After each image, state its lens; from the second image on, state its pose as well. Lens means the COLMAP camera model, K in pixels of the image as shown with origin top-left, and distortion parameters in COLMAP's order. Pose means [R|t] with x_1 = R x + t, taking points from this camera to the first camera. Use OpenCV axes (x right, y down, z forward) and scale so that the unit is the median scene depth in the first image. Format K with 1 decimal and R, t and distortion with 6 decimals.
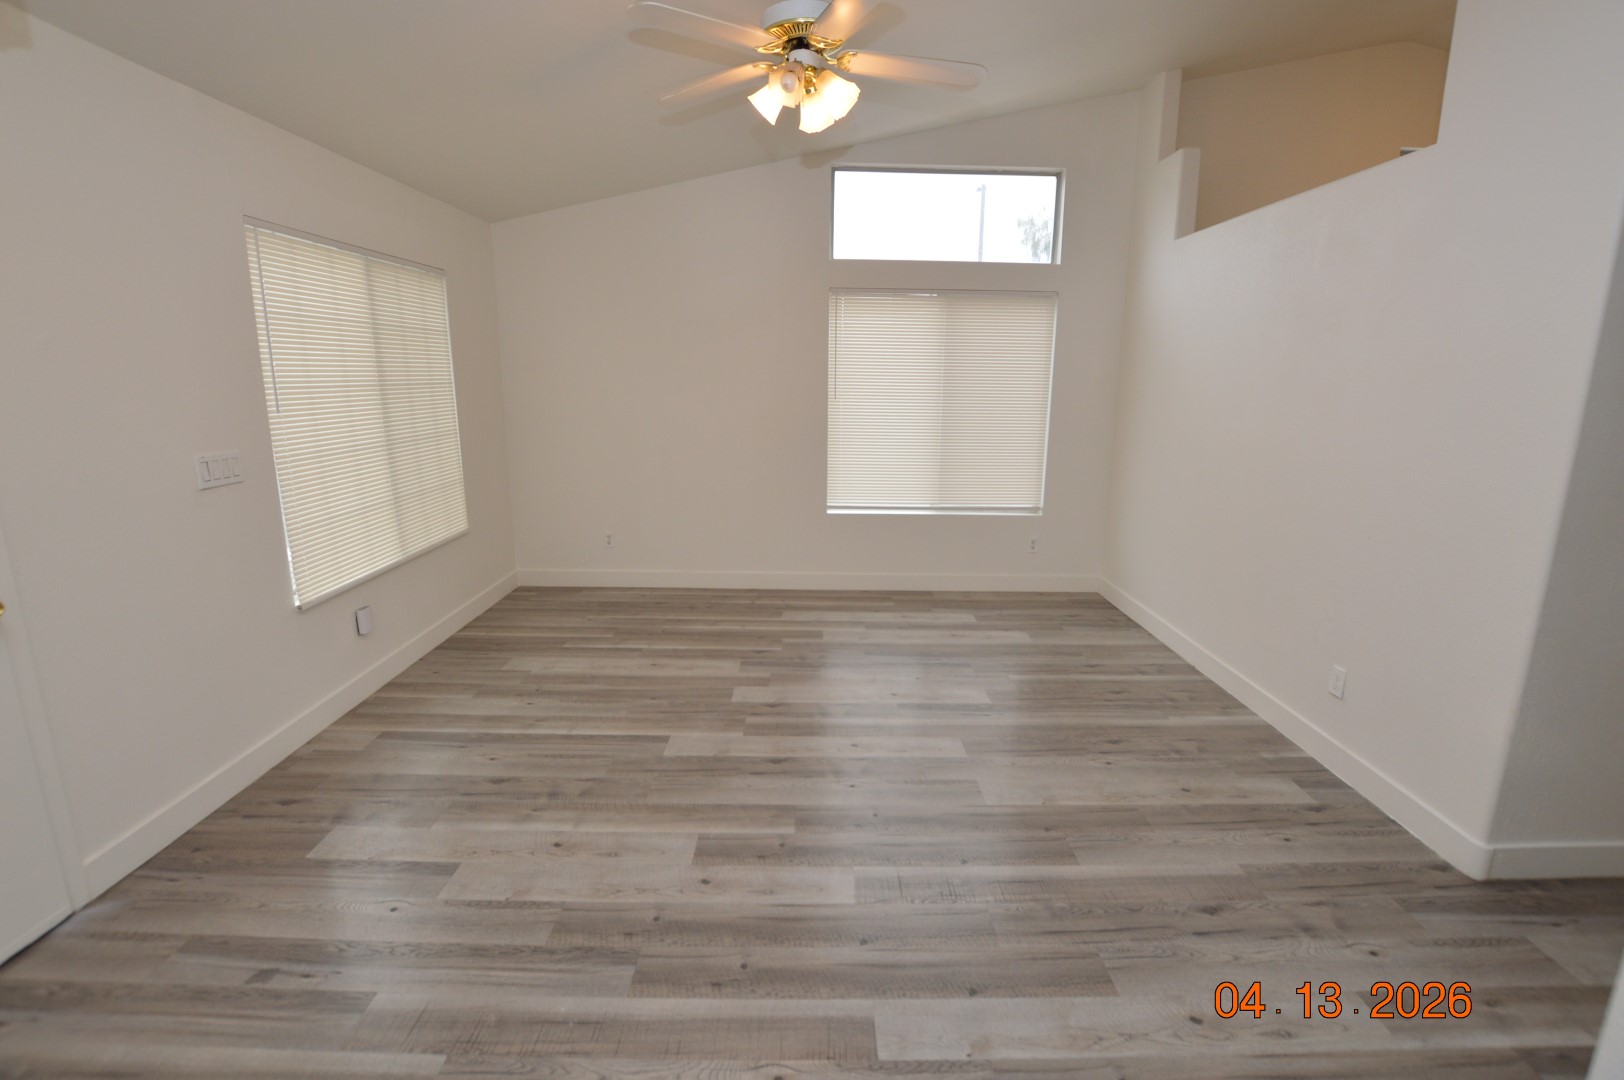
lens RADIAL K [[721.2, 0, 812.0], [0, 721.2, 540.0], [0, 0, 1]] dist [-0.030164, 0.000444]
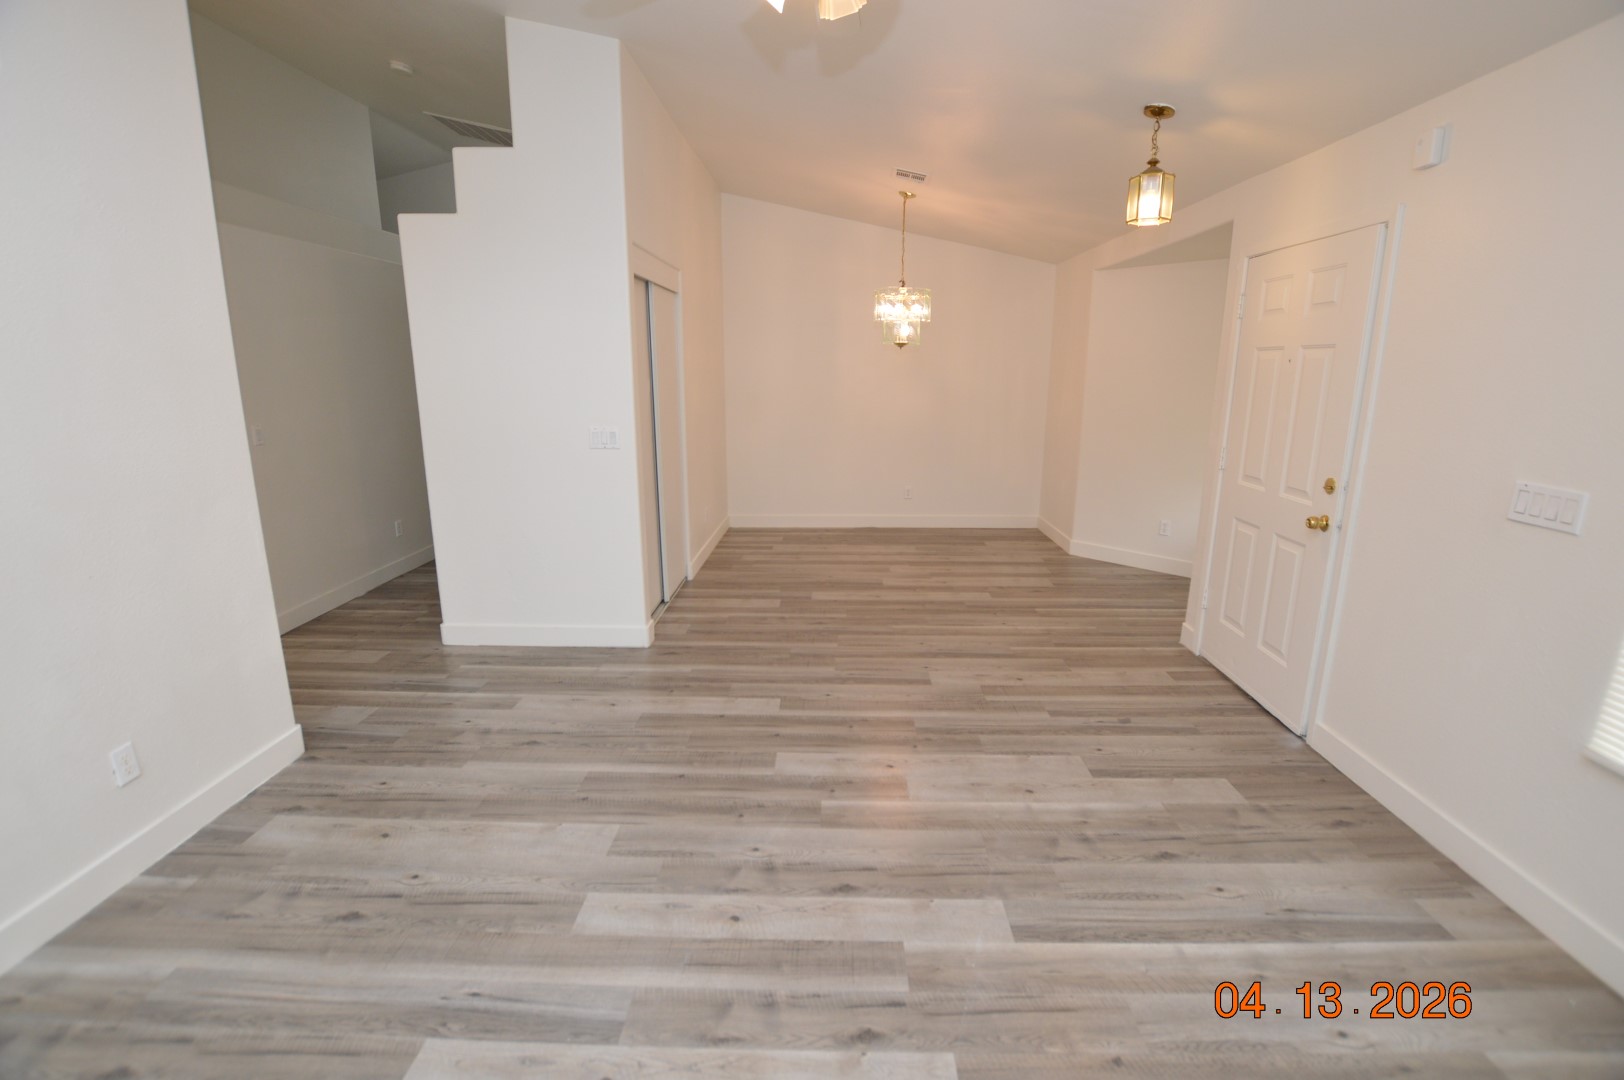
lens RADIAL K [[721.2, 0, 812.0], [0, 721.2, 540.0], [0, 0, 1]] dist [-0.030164, 0.000444]
pose [[-0.999429, -0.020047, 0.027181, -0.028667], [-0.005949, 0.896692, 0.442615, -0.389357], [-0.033246, 0.442201, -0.896300, 1.657408]]
